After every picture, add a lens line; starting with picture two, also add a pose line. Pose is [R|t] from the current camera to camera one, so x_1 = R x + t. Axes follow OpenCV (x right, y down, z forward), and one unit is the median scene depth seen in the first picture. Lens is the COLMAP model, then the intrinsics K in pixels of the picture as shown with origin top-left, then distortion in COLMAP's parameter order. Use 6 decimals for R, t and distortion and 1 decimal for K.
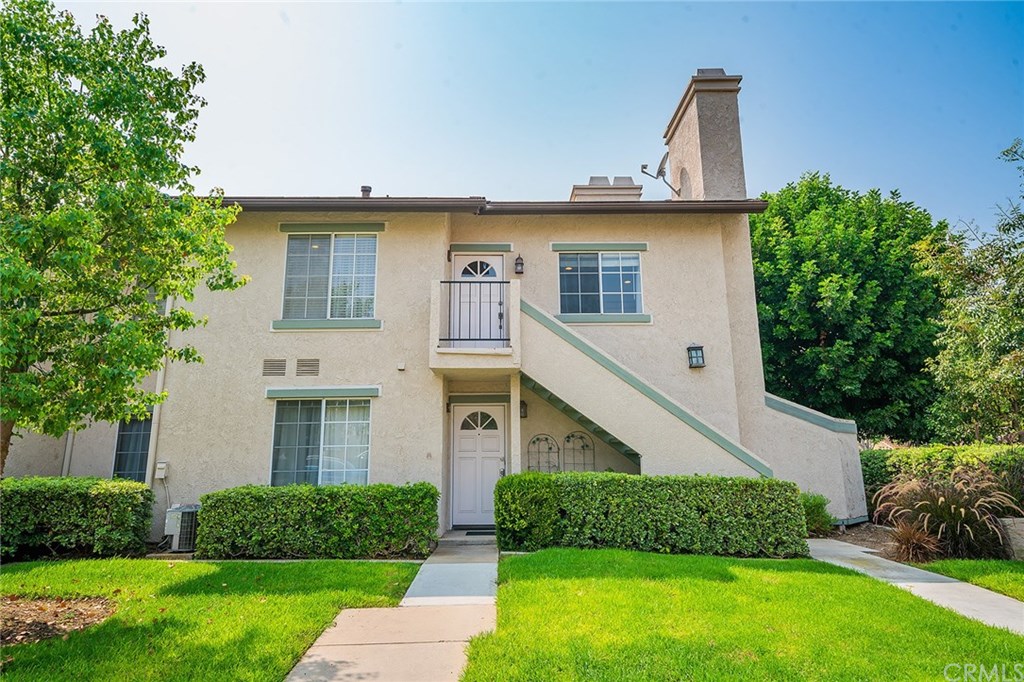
lens RADIAL K [[559.2, 0, 512.0], [0, 559.2, 341.0], [0, 0, 1]] dist [0.020158, 0.000409]
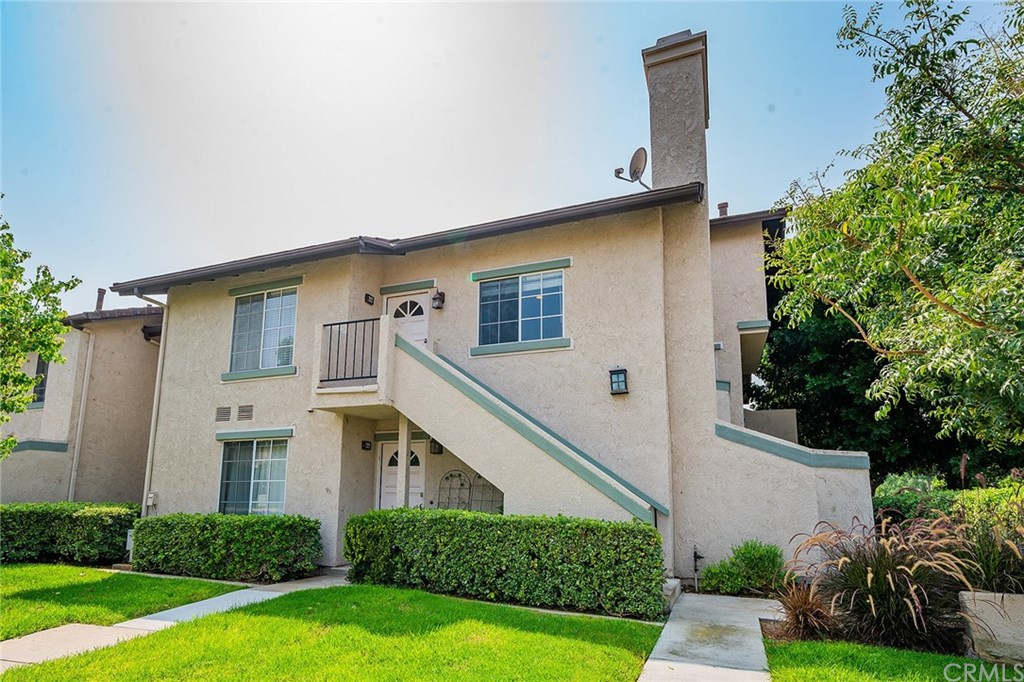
lens RADIAL K [[526.3, 0, 480.3], [0, 526.3, 412.7], [0, 0, 1]] dist [0.016106, 0.000066]
pose [[0.927841, -0.042462, -0.370551, 0.443830], [0.061744, 0.997277, 0.040324, 0.030879], [0.367830, -0.060294, 0.927936, 0.165038]]
